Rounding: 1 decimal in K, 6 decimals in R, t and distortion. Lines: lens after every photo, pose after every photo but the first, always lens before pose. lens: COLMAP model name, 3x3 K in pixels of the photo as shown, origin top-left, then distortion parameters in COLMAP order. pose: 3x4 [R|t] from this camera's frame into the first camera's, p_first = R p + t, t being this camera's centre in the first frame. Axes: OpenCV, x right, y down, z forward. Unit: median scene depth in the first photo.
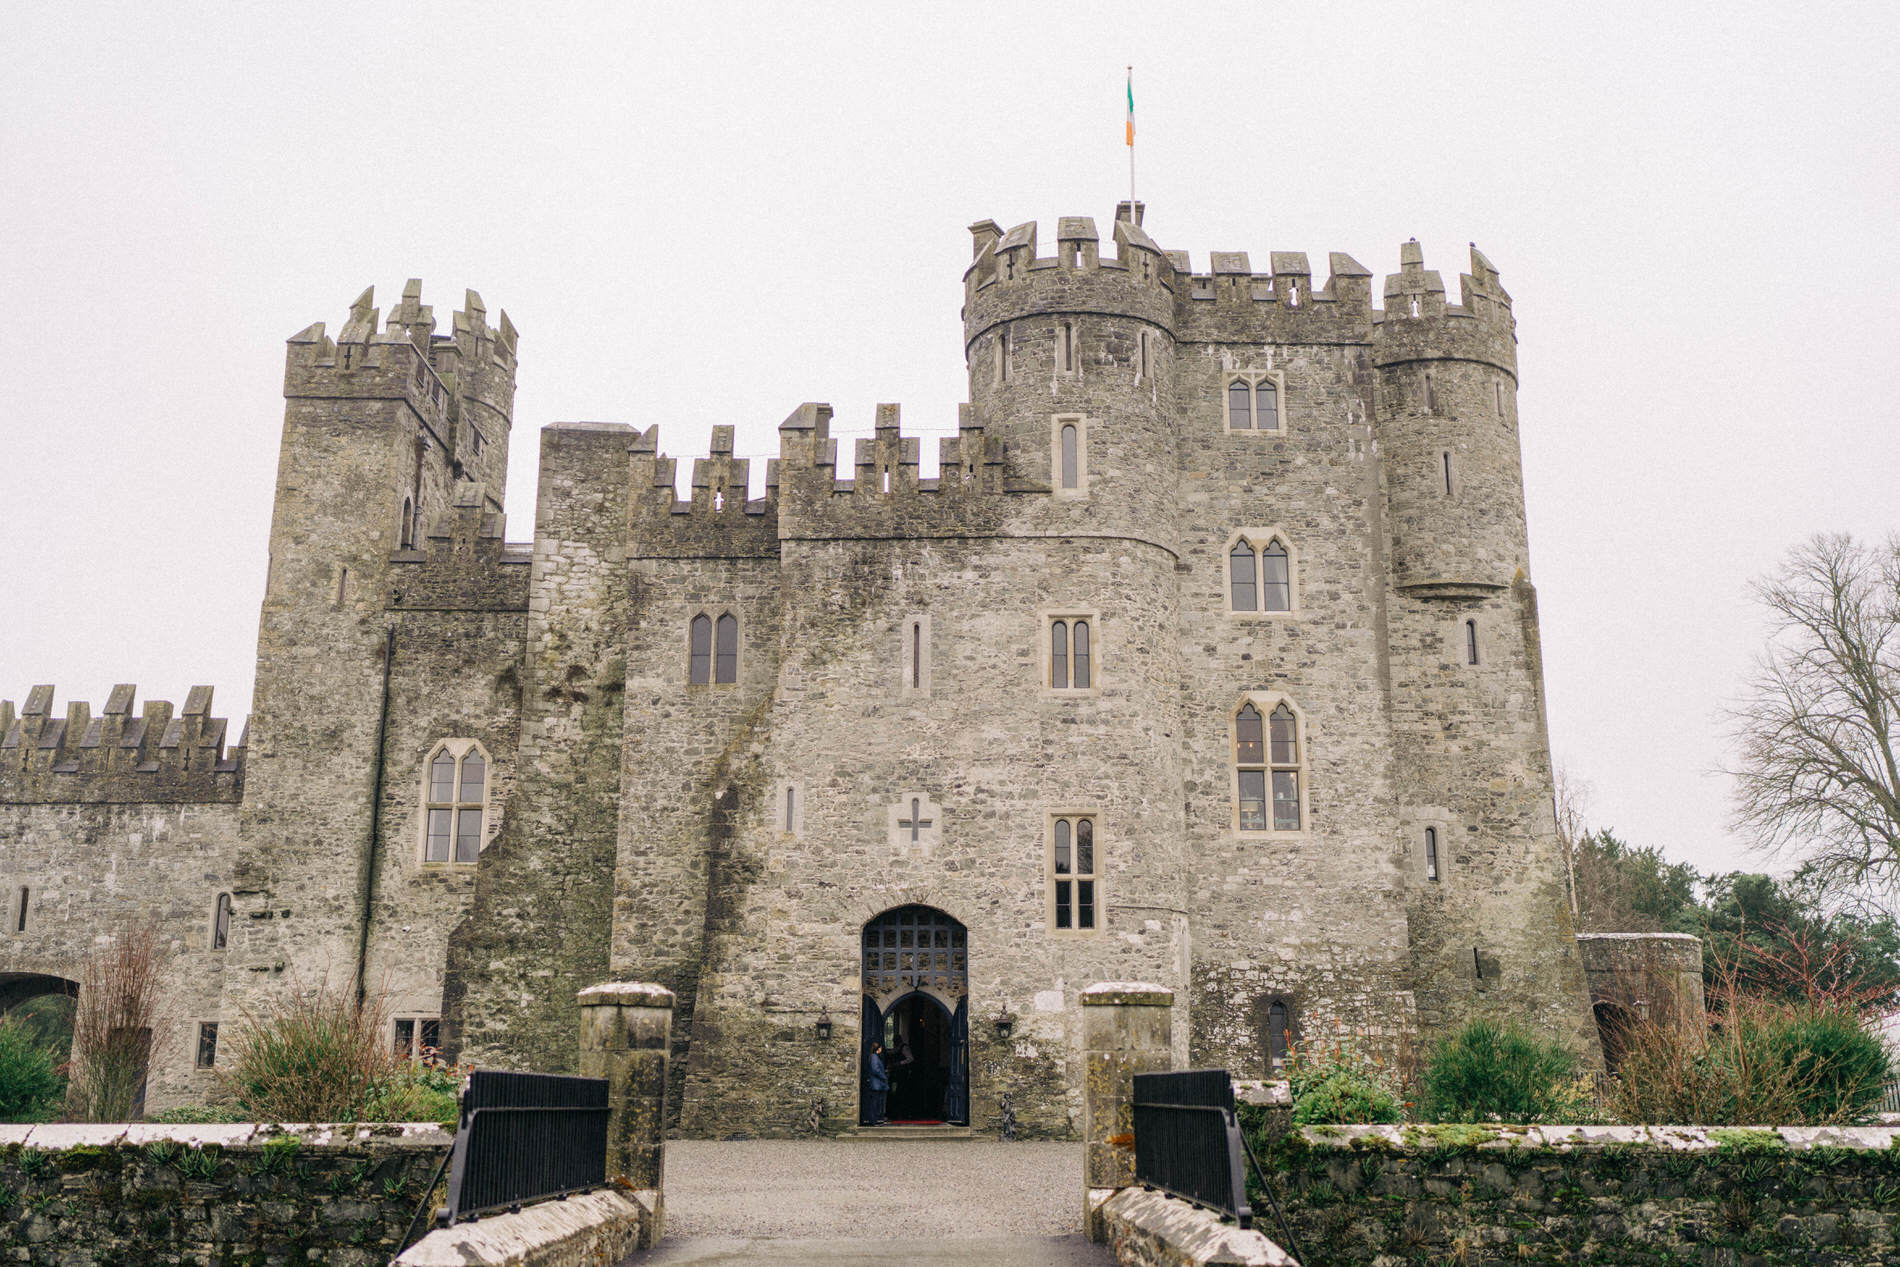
lens RADIAL K [[1723.2, 0, 950.0], [0, 1723.2, 633.5], [0, 0, 1]] dist [0.007234, -0.005417]
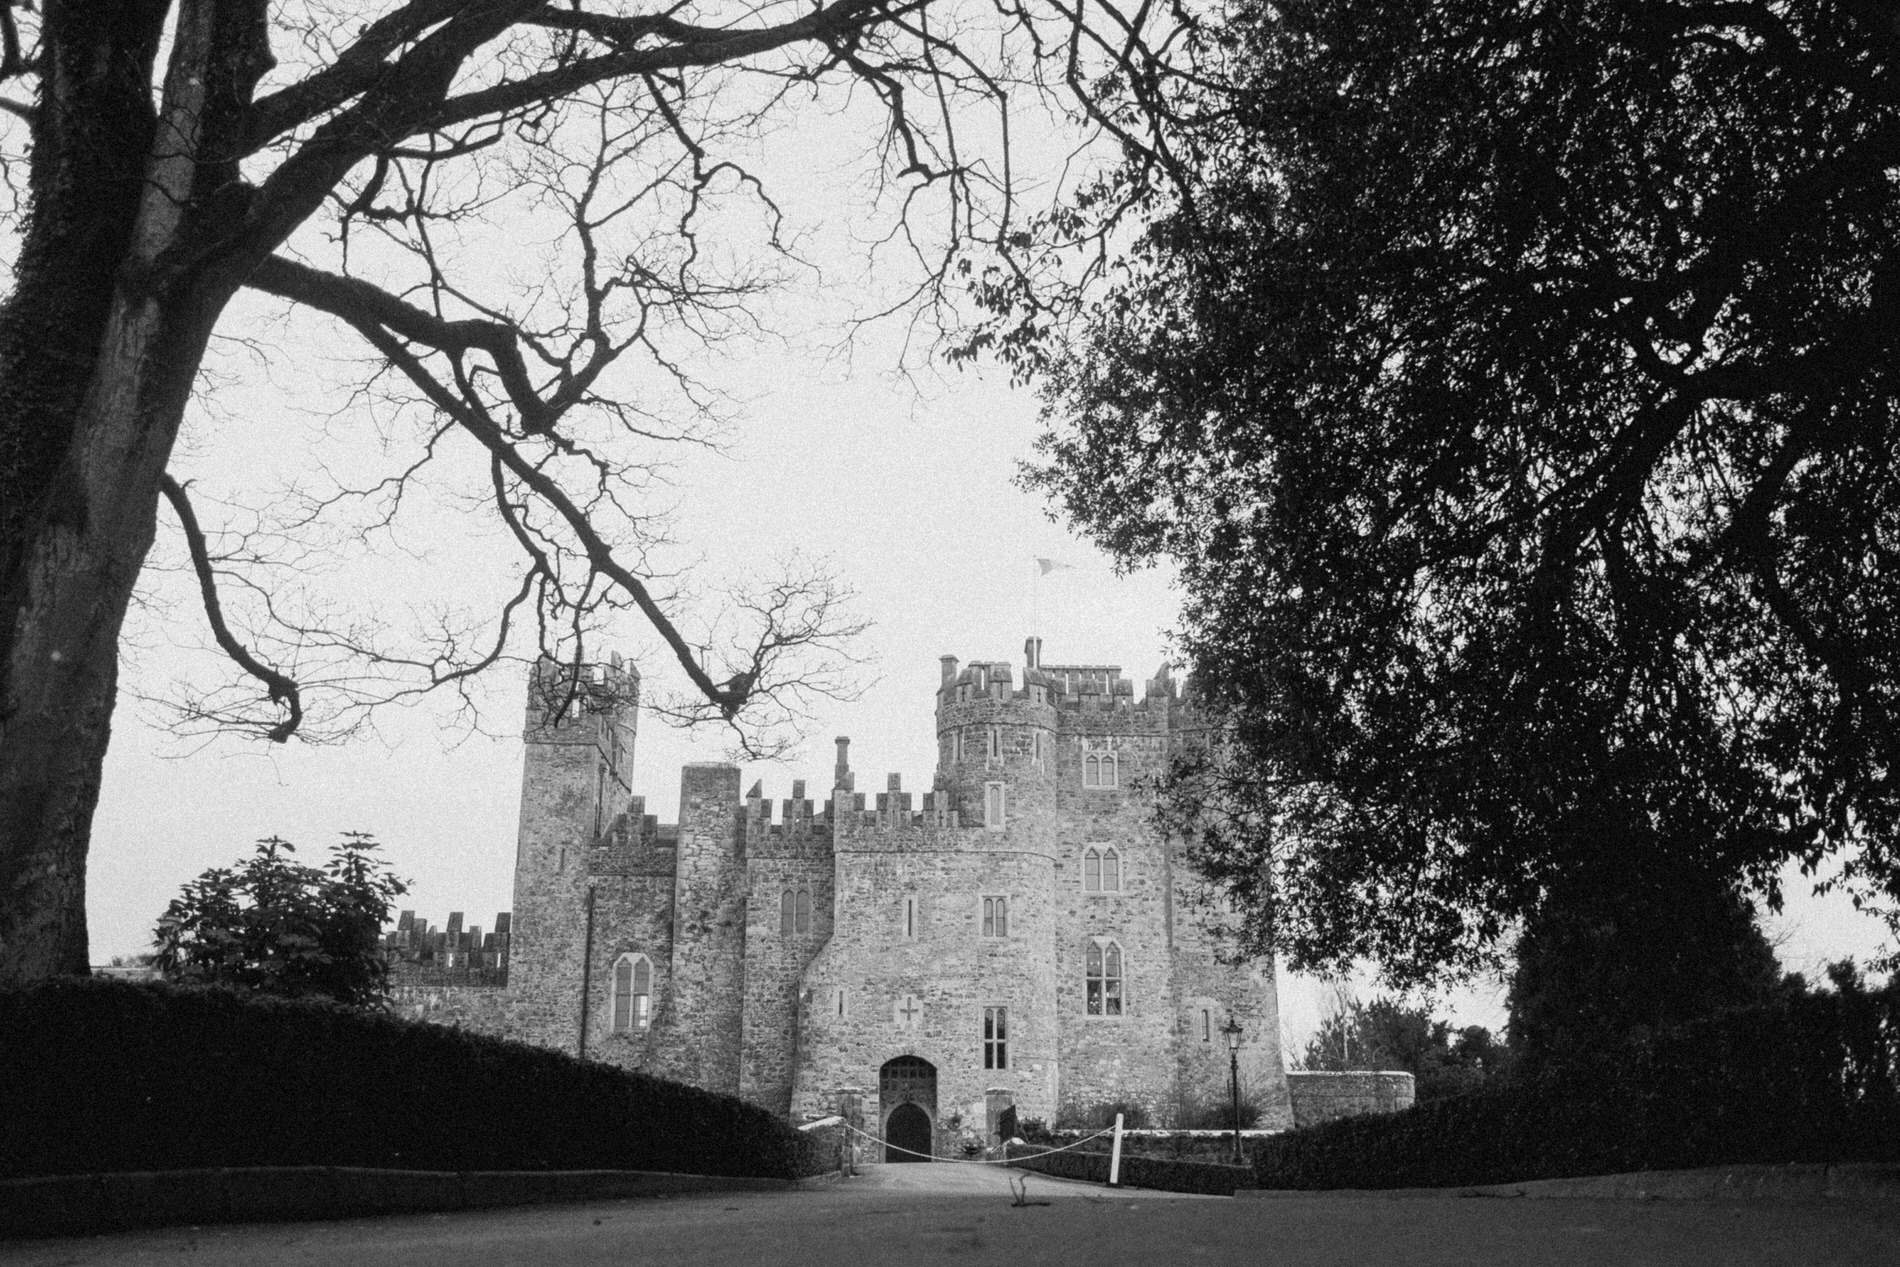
lens RADIAL K [[1878.1, 0, 937.5], [0, 1878.1, 658.7], [0, 0, 1]] dist [-0.051531, 0.096267]
pose [[0.999595, 0.010917, 0.026297, -0.042793], [-0.009780, 0.999028, -0.042976, -0.165903], [-0.026741, 0.042701, 0.998730, -0.936892]]
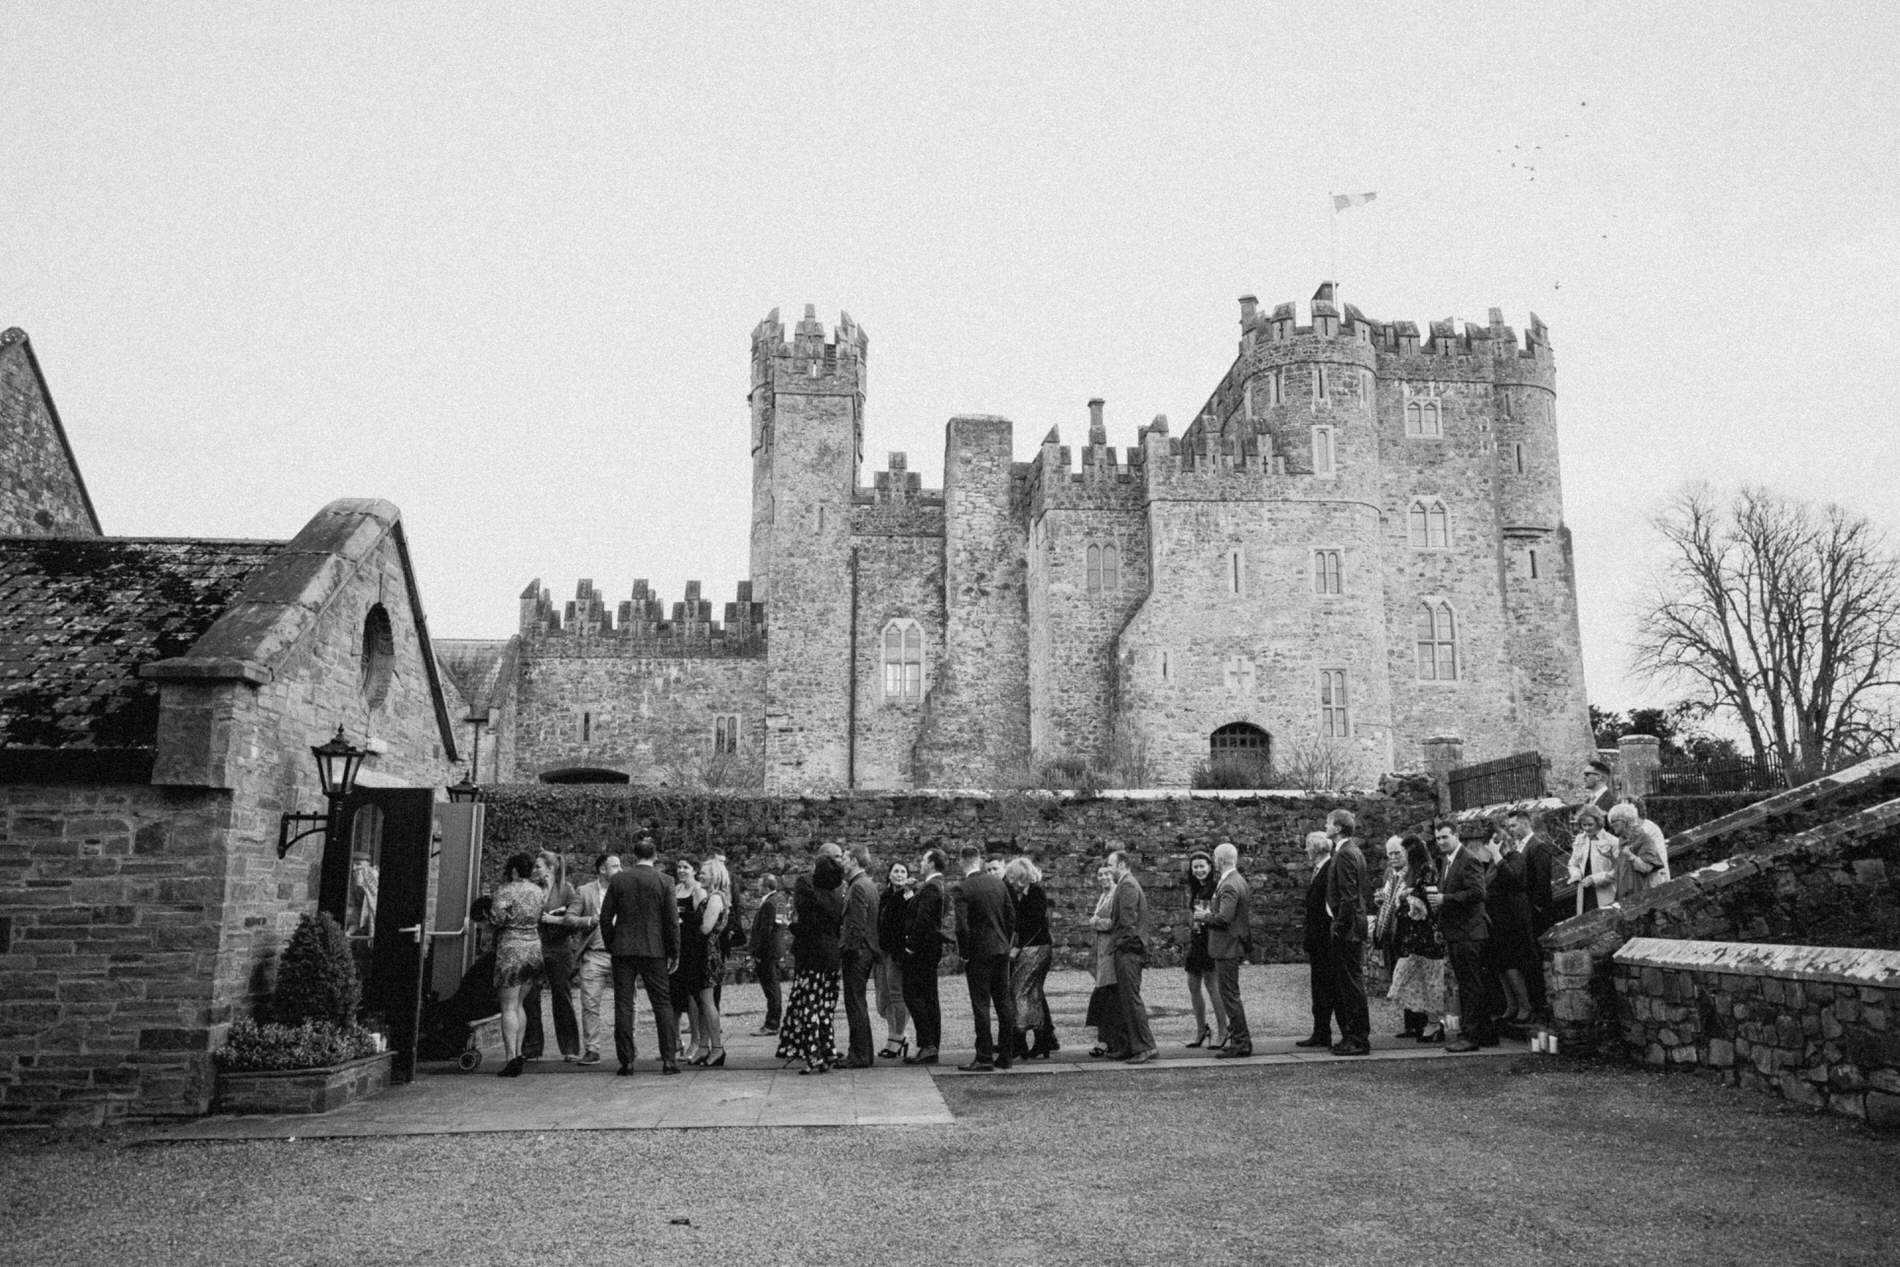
lens RADIAL K [[1473.7, 0, 959.9], [0, 1473.7, 593.0], [0, 0, 1]] dist [0.001878, -0.000329]
pose [[0.997387, 0.010298, 0.071512, -0.361740], [-0.014004, 0.998574, 0.051511, -0.034707], [-0.070879, -0.052378, 0.996109, -0.366155]]
